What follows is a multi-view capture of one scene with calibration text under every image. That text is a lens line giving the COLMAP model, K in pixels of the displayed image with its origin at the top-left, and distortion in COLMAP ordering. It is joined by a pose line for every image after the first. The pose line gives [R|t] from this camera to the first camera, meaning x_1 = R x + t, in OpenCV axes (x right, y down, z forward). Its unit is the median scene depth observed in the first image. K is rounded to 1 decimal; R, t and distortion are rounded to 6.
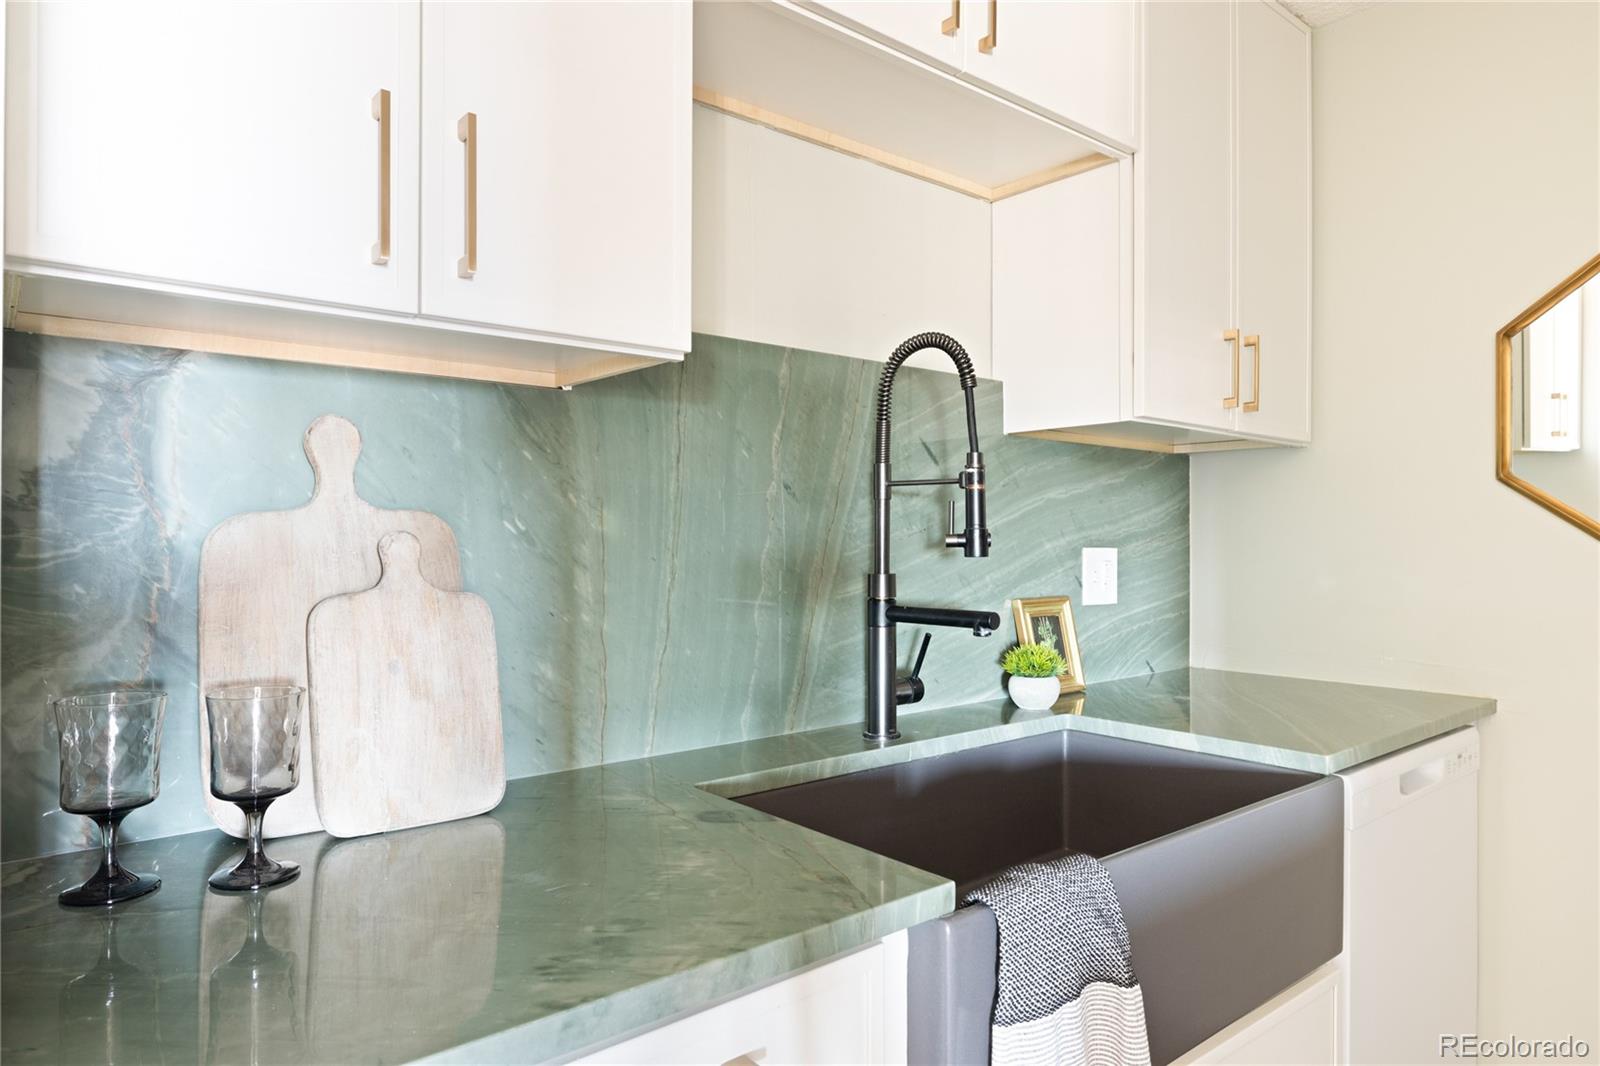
lens RADIAL K [[980.7, 0, 793.6], [0, 980.7, 533.1], [0, 0, 1]] dist [-0.006203, 0.005370]
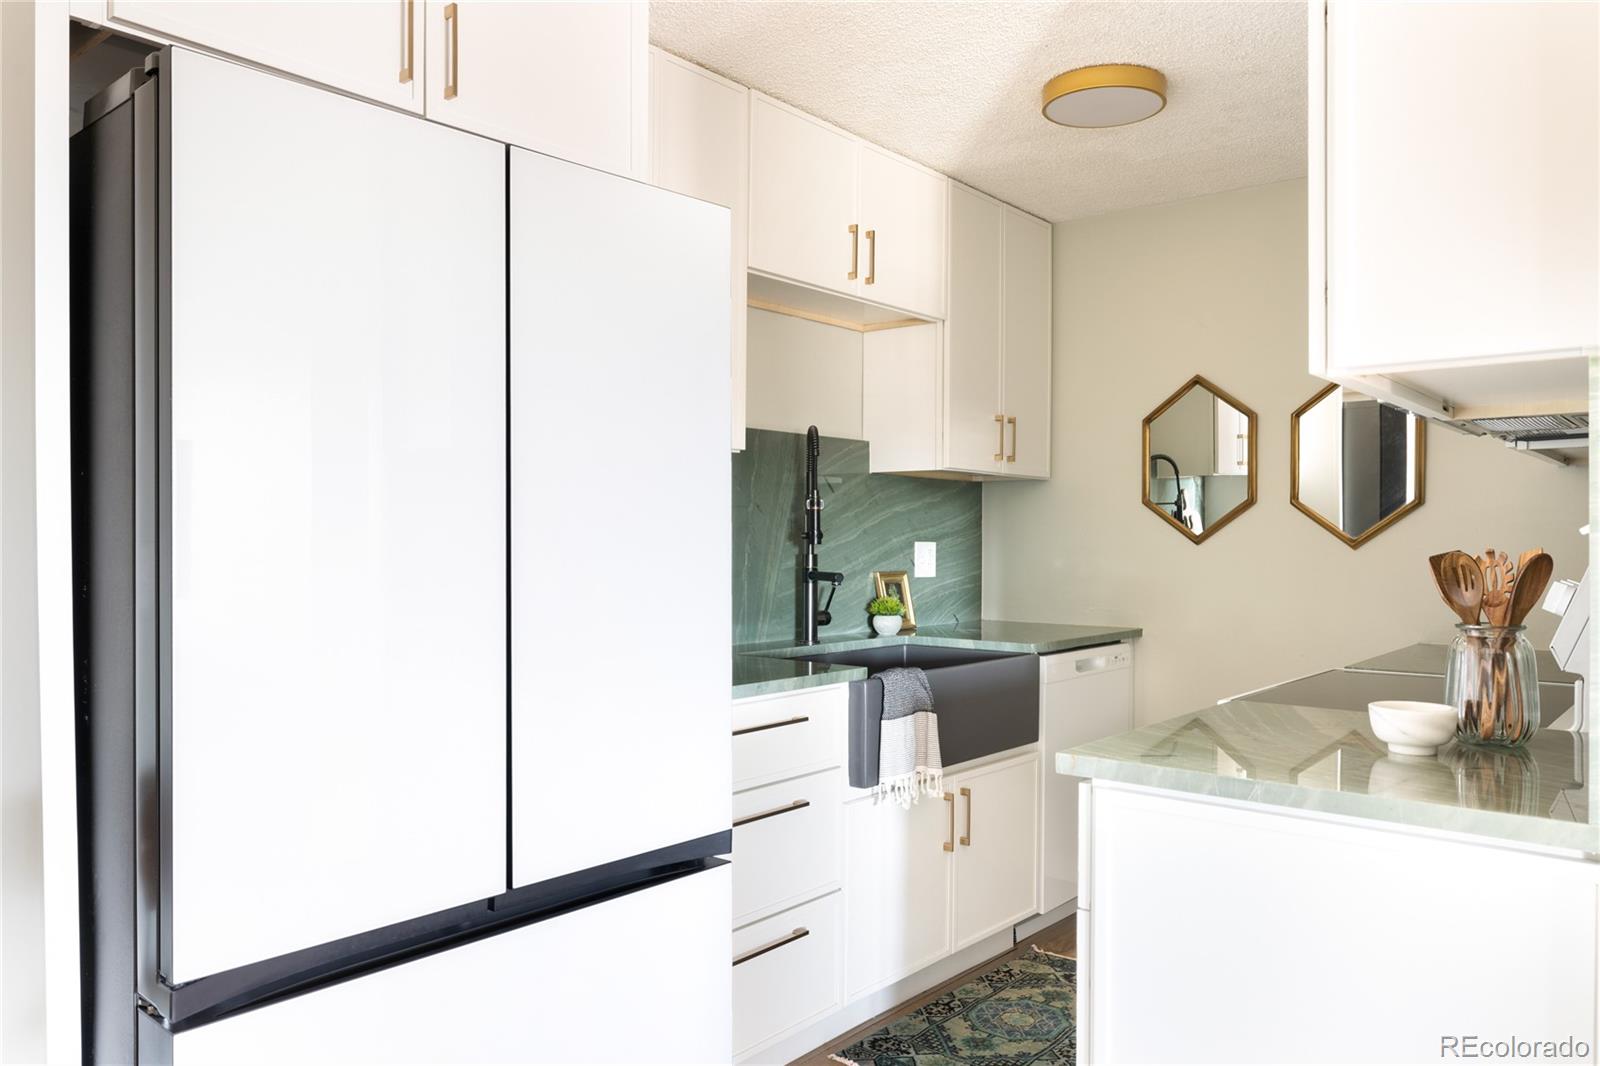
lens RADIAL K [[1183.8, 0, 808.6], [0, 1183.8, 537.4], [0, 0, 1]] dist [0.007137, 0.002074]
pose [[0.980469, 0.004340, 0.196624, -0.311530], [-0.005559, 0.999969, 0.005649, -0.002695], [-0.196593, -0.006632, 0.980463, -1.049845]]
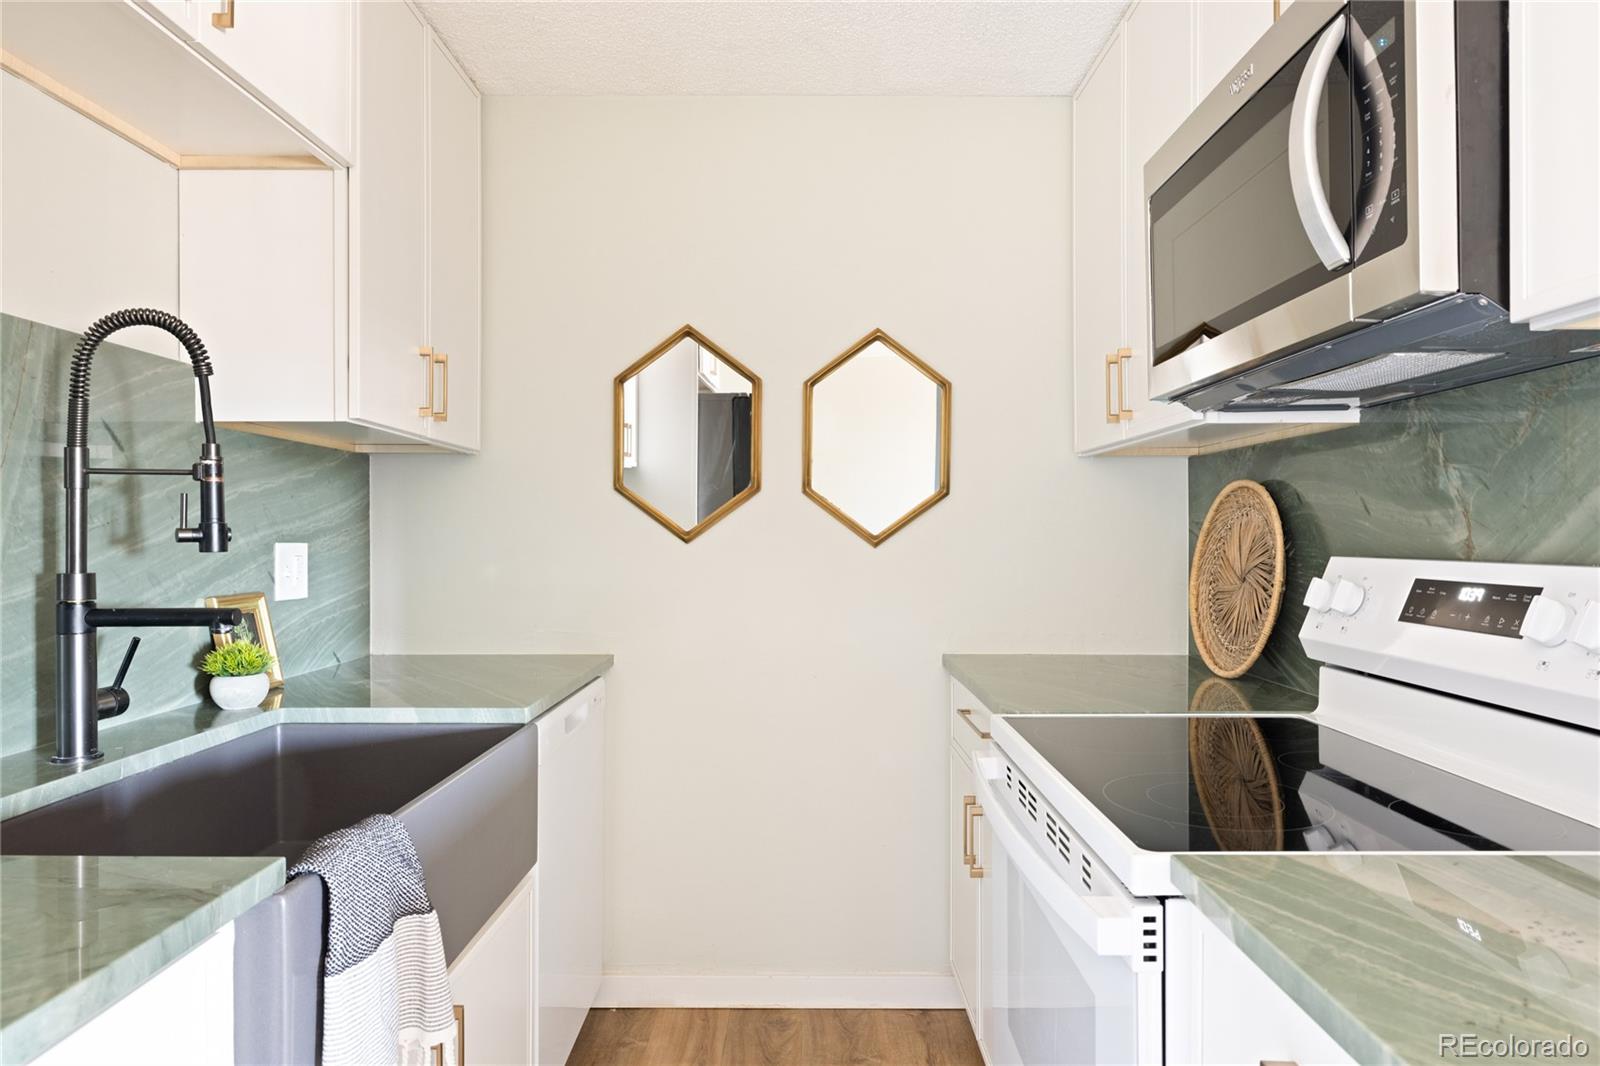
lens RADIAL K [[980.7, 0, 807.8], [0, 980.7, 541.9], [0, 0, 1]] dist [-0.006203, 0.005370]
pose [[0.638531, -0.006217, 0.769571, -0.147410], [-0.004121, 0.999925, 0.011497, 0.000454], [-0.769585, -0.010513, 0.638458, -0.054289]]
